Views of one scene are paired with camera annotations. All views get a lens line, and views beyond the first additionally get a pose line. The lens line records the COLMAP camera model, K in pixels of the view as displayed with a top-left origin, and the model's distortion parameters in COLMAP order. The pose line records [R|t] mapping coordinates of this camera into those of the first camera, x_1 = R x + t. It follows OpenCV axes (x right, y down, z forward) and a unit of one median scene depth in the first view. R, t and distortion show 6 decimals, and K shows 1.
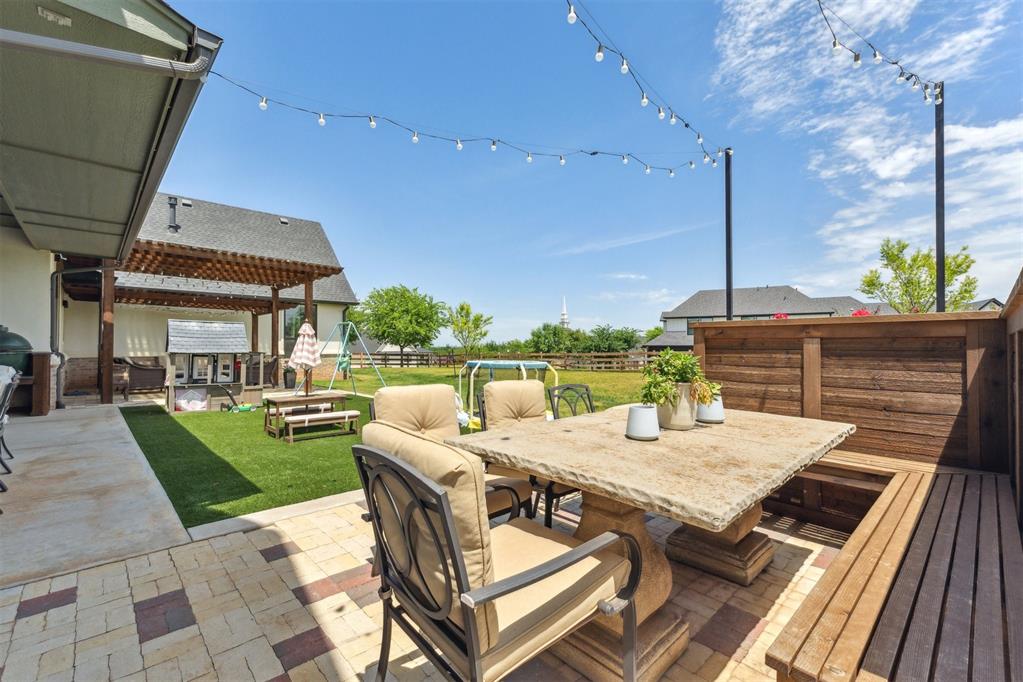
lens RADIAL K [[439.3, 0, 508.7], [0, 439.3, 336.3], [0, 0, 1]] dist [0.008267, -0.000879]
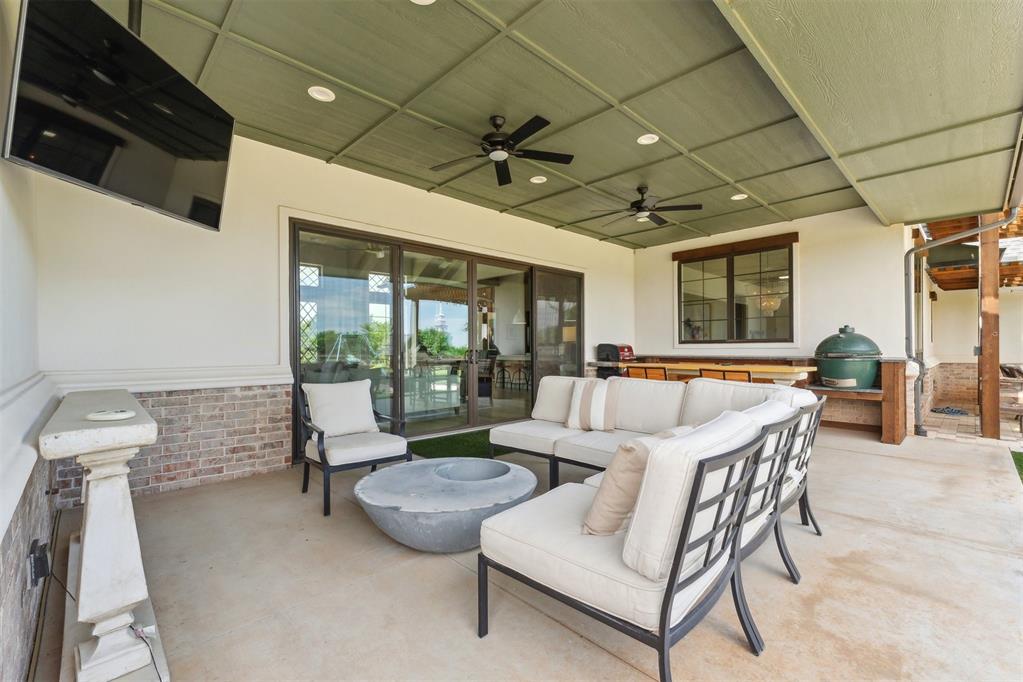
lens RADIAL K [[439.3, 0, 501.7], [0, 439.3, 350.3], [0, 0, 1]] dist [0.008267, -0.000879]
pose [[-0.005519, 0.005961, -0.999967, -0.197148], [0.027080, 0.999616, 0.005809, -0.000306], [0.999618, -0.027047, -0.005678, 0.223628]]
